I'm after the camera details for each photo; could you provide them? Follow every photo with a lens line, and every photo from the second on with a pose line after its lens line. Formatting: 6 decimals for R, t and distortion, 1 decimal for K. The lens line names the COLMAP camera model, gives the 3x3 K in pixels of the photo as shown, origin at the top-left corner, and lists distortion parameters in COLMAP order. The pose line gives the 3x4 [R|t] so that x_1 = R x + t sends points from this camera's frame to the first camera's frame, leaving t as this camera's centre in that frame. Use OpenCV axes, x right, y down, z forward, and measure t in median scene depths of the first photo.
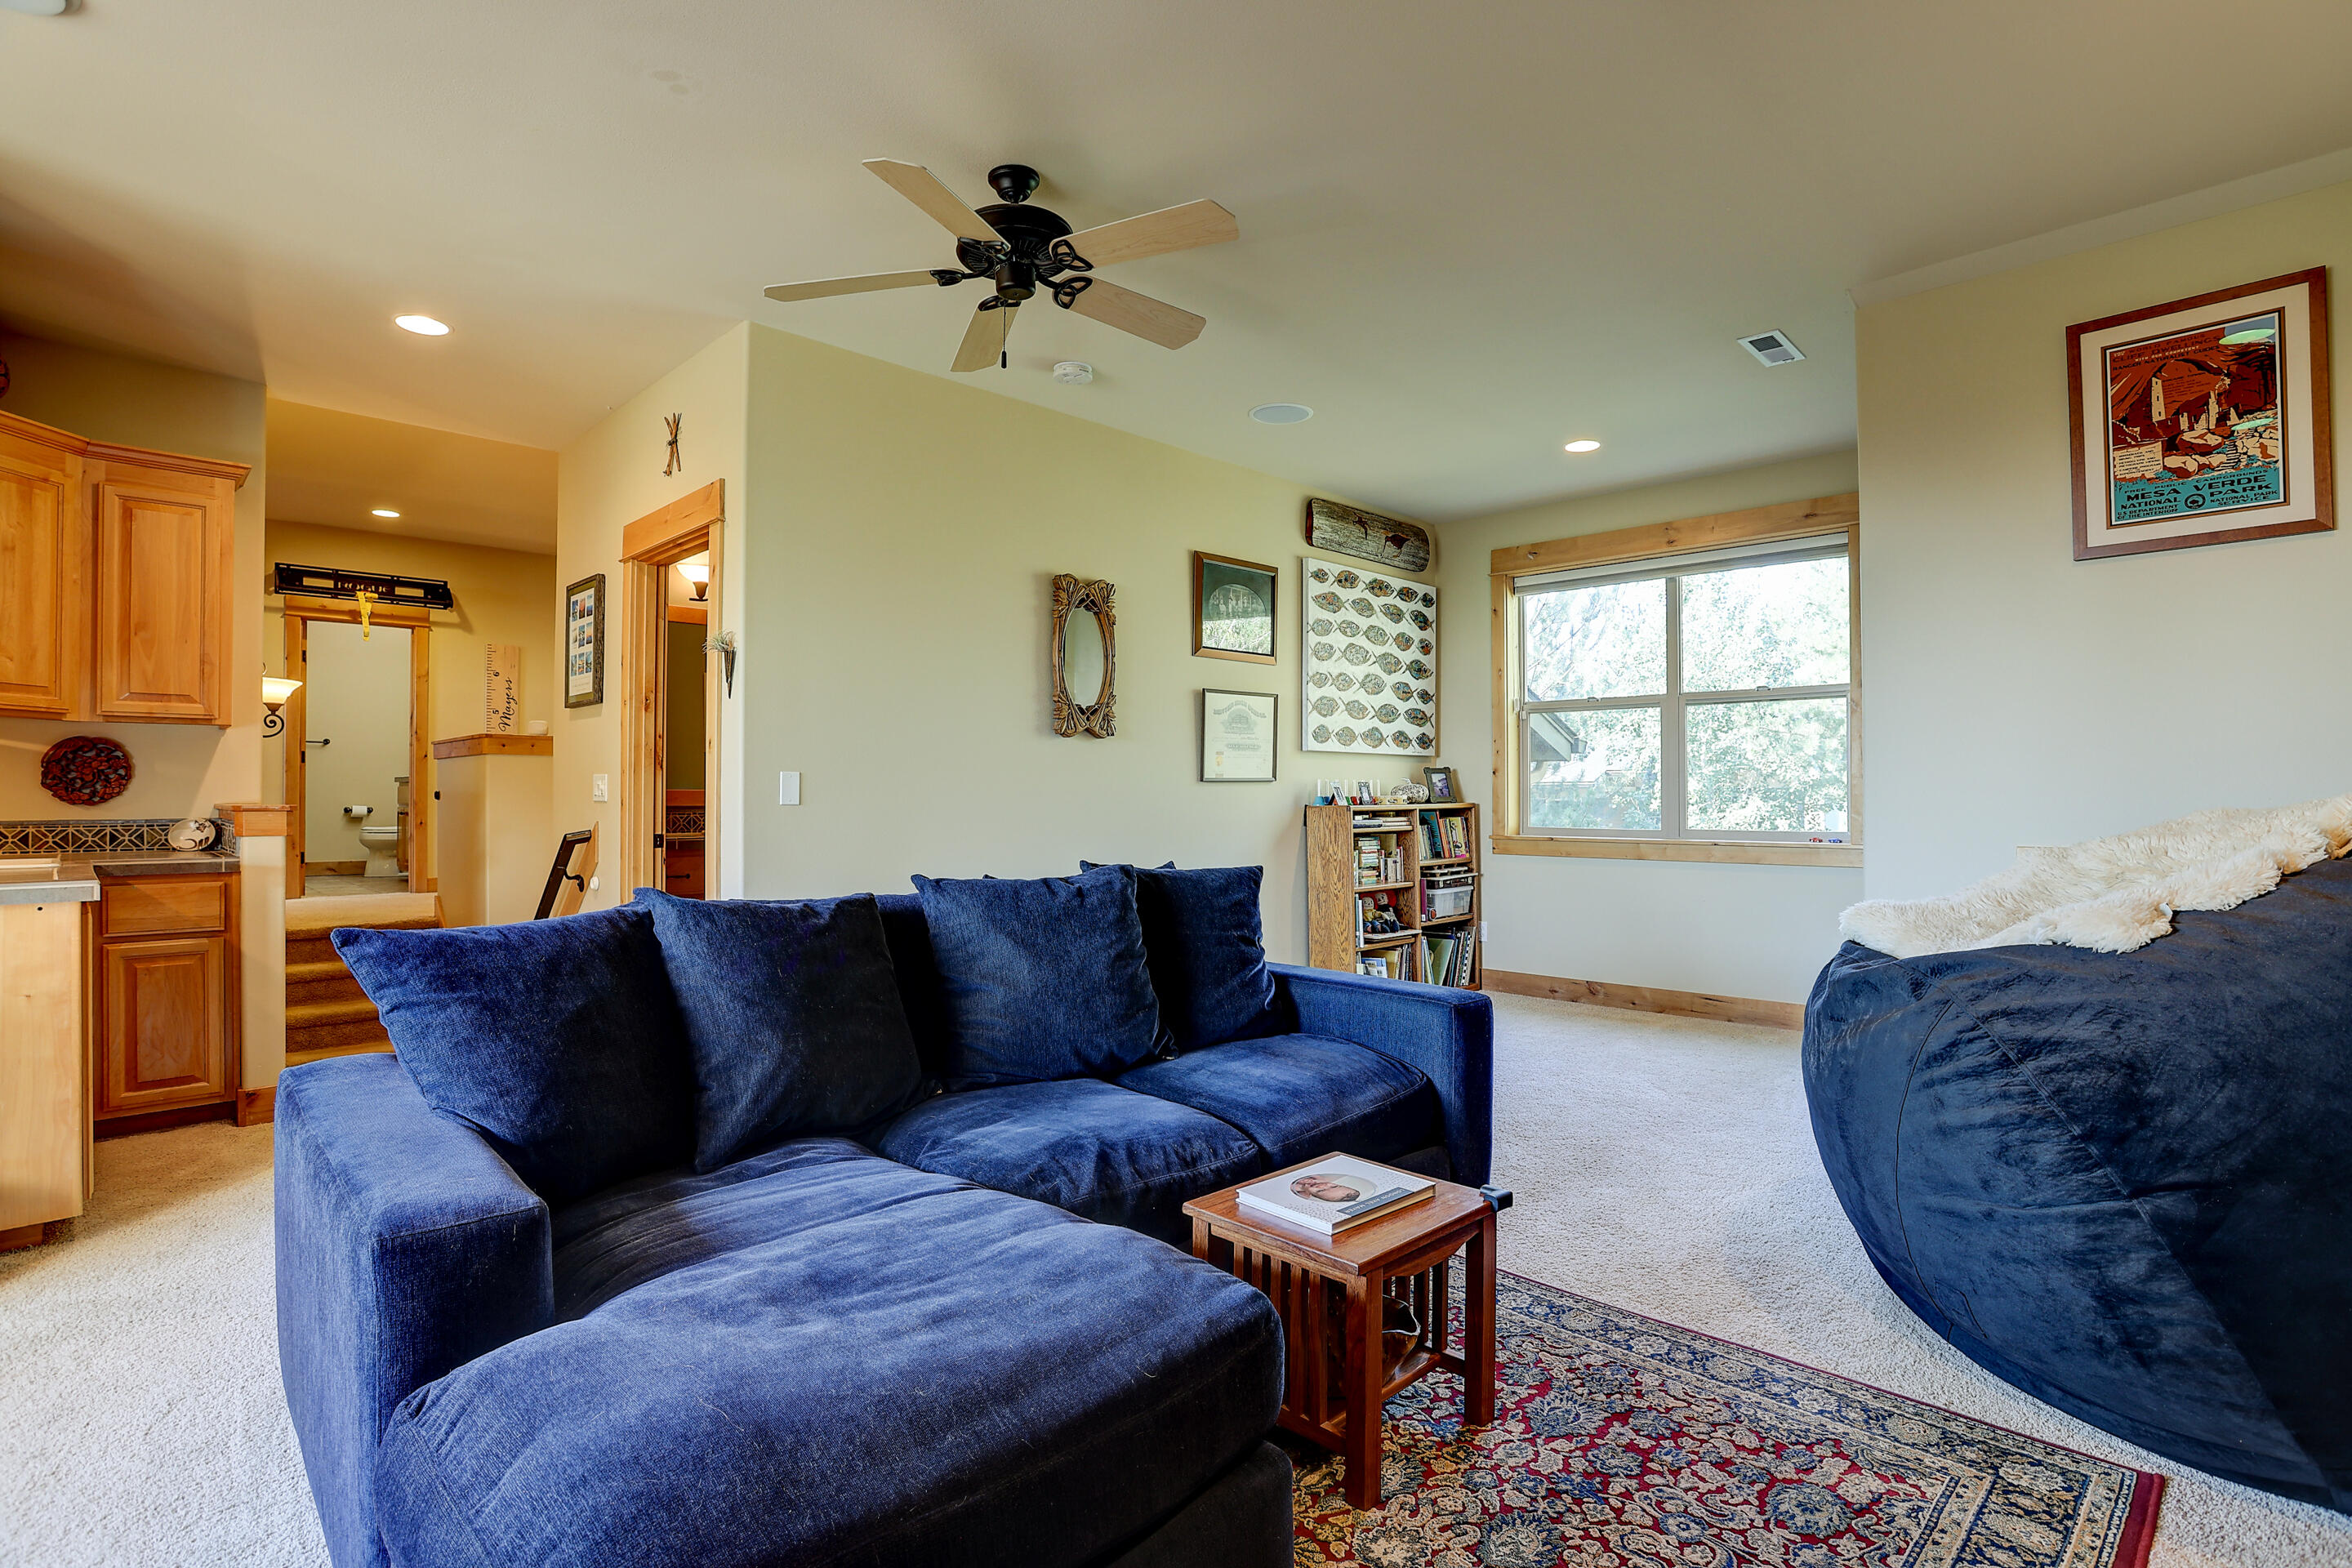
lens RADIAL K [[1154.9, 0, 1188.9], [0, 1154.9, 786.2], [0, 0, 1]] dist [-0.067041, 0.026228]
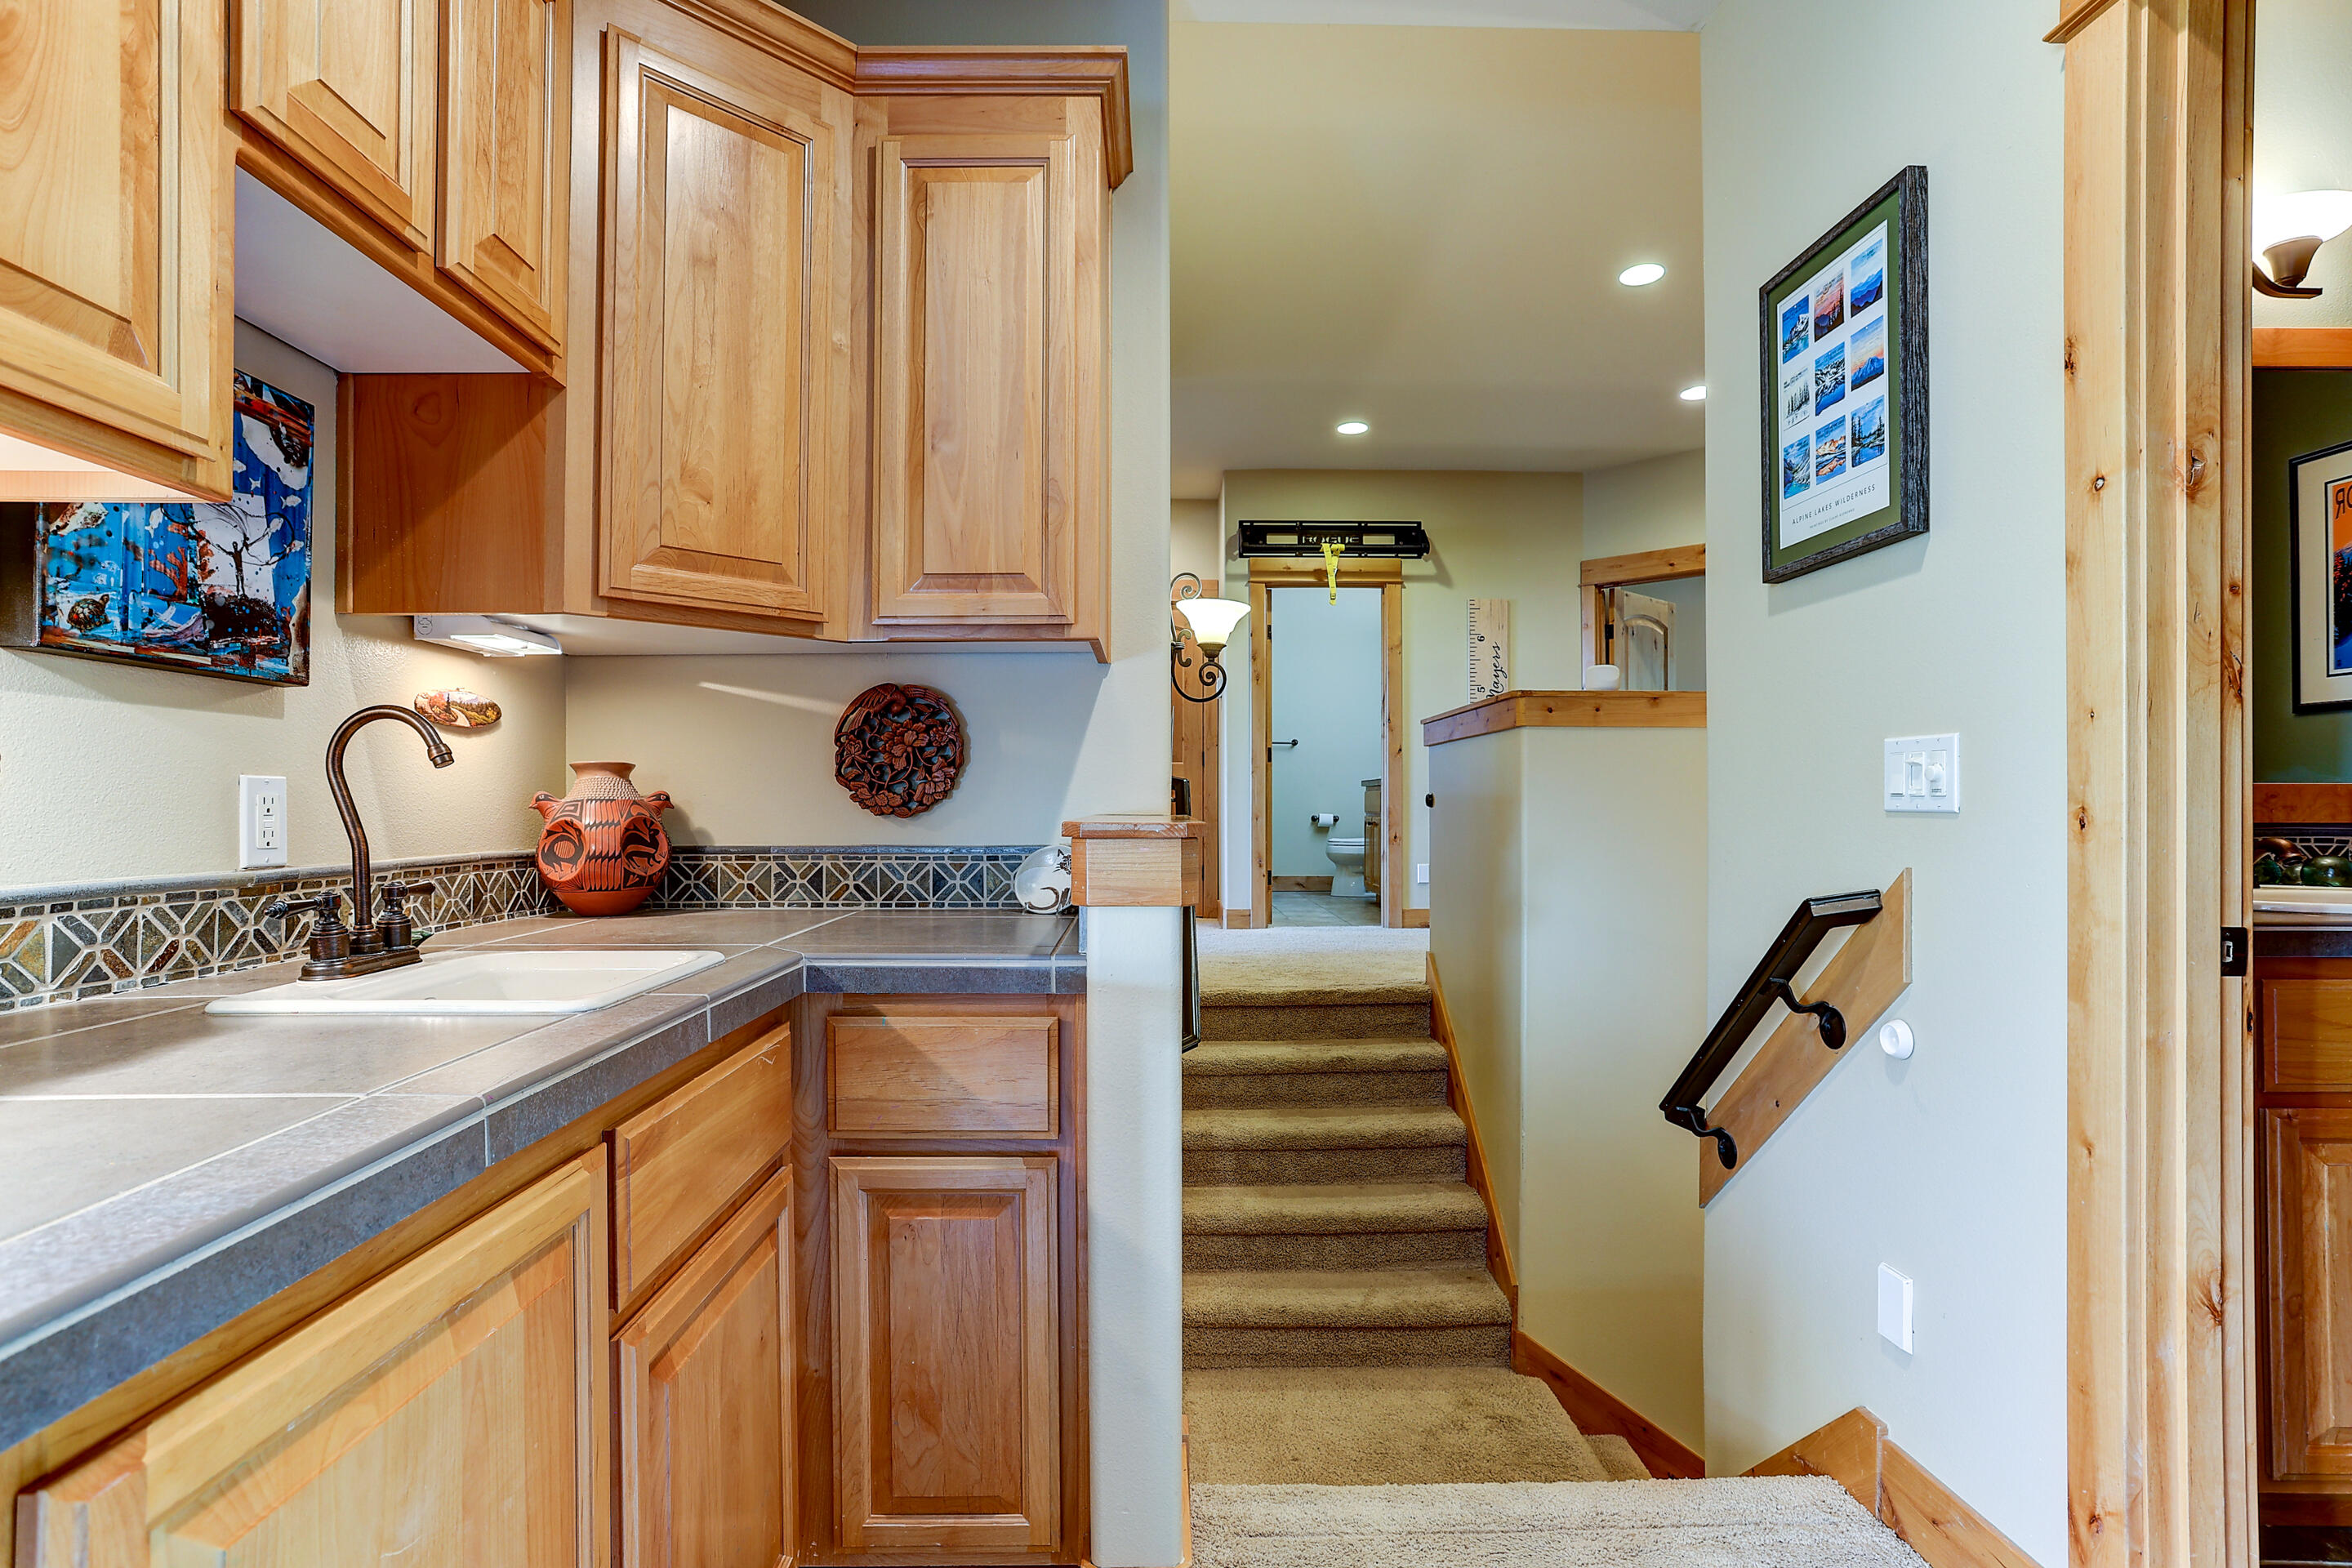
lens RADIAL K [[1154.9, 0, 1188.9], [0, 1154.9, 786.2], [0, 0, 1]] dist [-0.067041, 0.026228]
pose [[0.730922, -0.009914, -0.682389, -0.526860], [0.005447, 0.999947, -0.008694, 0.008063], [0.682439, 0.002638, 0.730938, 0.696879]]
